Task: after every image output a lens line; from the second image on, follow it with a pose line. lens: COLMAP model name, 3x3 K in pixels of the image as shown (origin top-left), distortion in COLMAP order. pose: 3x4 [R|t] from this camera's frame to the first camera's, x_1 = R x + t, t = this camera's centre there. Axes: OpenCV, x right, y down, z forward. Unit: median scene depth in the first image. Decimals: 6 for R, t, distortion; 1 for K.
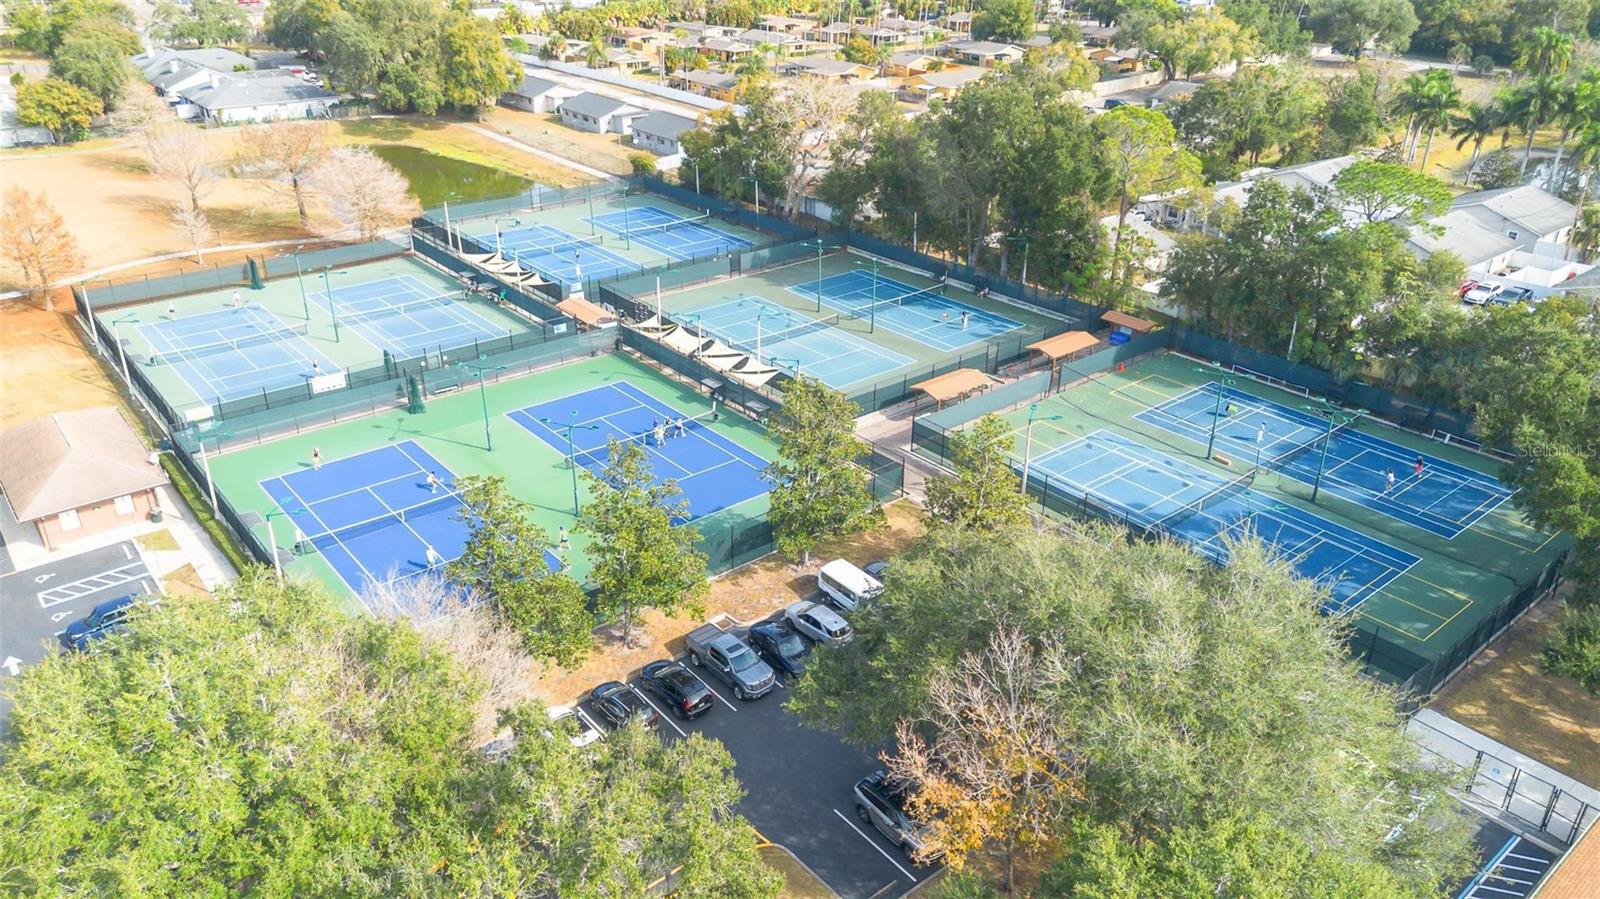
lens RADIAL K [[1118.3, 0, 800.0], [0, 1118.3, 449.5], [0, 0, 1]] dist [0.060109, -0.064790]
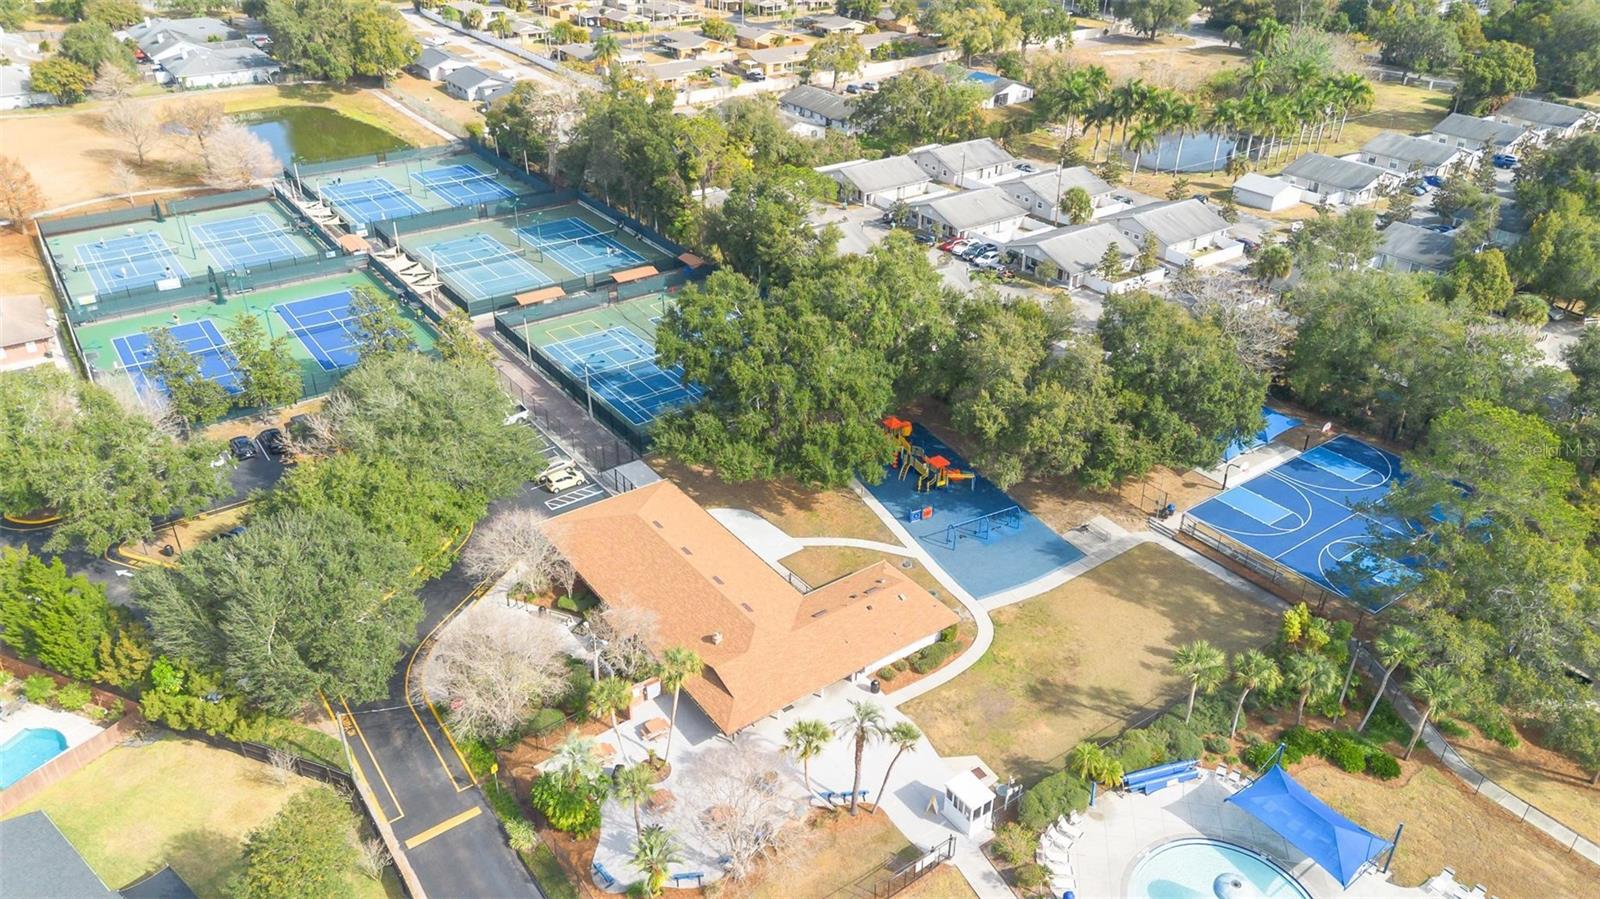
lens RADIAL K [[1118.3, 0, 800.0], [0, 1118.3, 449.5], [0, 0, 1]] dist [0.060109, -0.064790]
pose [[0.997648, 0.034644, -0.059138, 0.396176], [-0.030748, 0.997375, 0.065559, 0.029287], [0.061254, -0.063586, 0.996095, -0.396022]]
